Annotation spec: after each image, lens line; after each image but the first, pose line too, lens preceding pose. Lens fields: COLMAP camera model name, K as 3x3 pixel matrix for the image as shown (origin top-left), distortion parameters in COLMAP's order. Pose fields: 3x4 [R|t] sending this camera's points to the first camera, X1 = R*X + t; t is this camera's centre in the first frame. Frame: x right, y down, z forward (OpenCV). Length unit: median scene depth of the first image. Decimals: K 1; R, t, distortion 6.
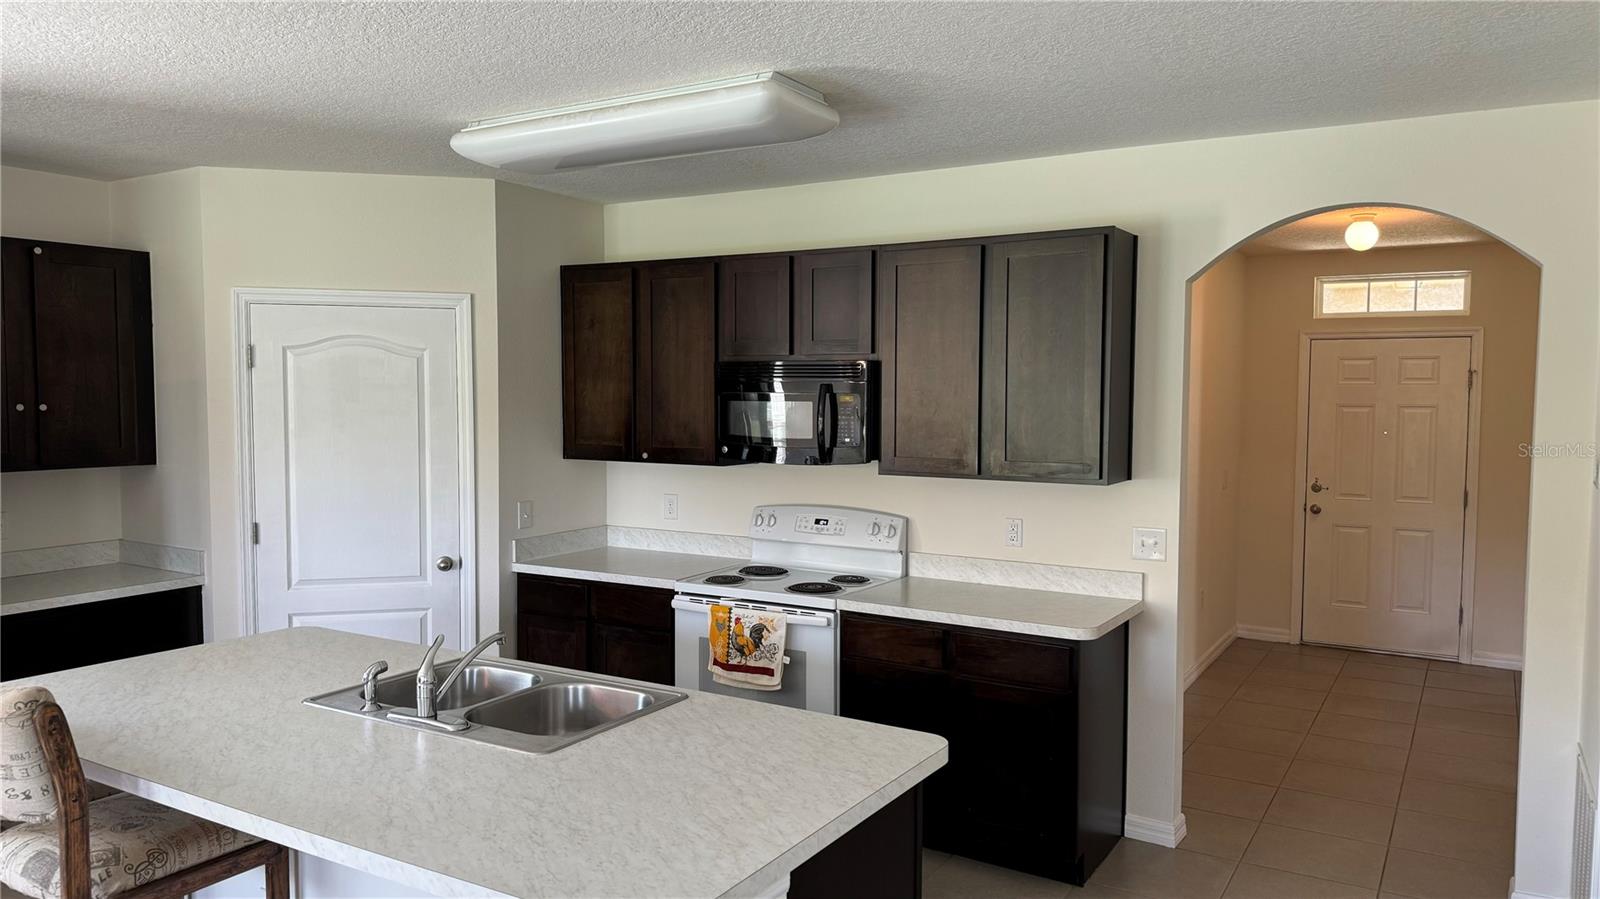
lens RADIAL K [[1134.2, 0, 799.8], [0, 1134.2, 448.3], [0, 0, 1]] dist [0.000447, -0.000312]
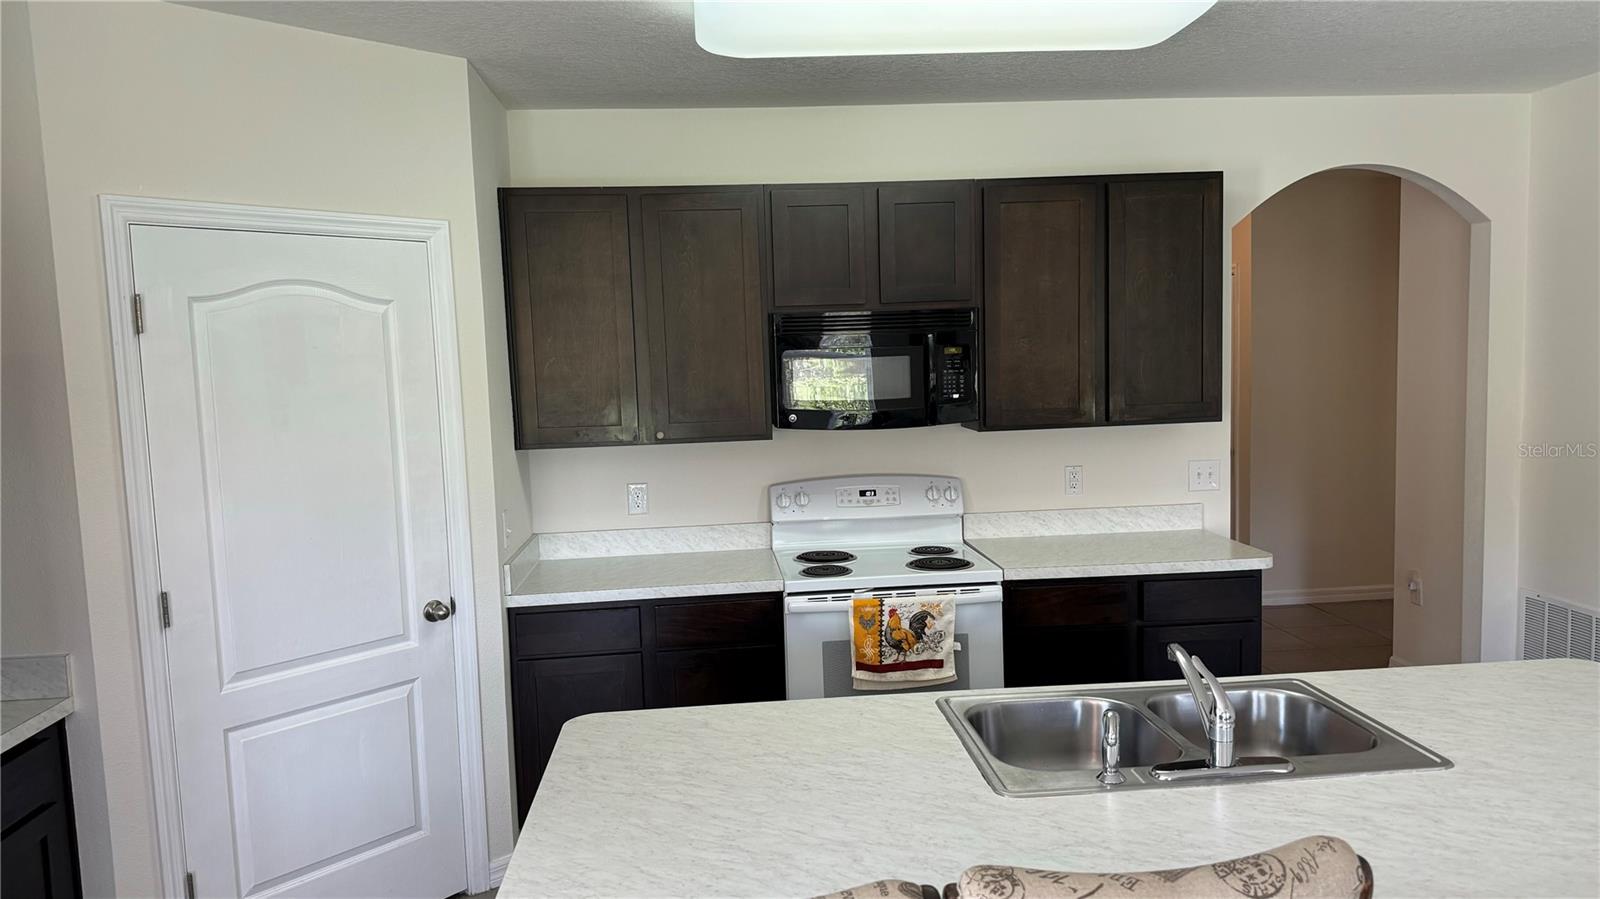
lens RADIAL K [[1124.4, 0, 798.4], [0, 1124.4, 466.0], [0, 0, 1]] dist [0.002187, -0.001295]
pose [[0.812749, -0.092189, 0.575274, -0.590791], [0.070074, 0.995702, 0.060563, -0.015044], [-0.578385, -0.008911, 0.815716, 0.347346]]
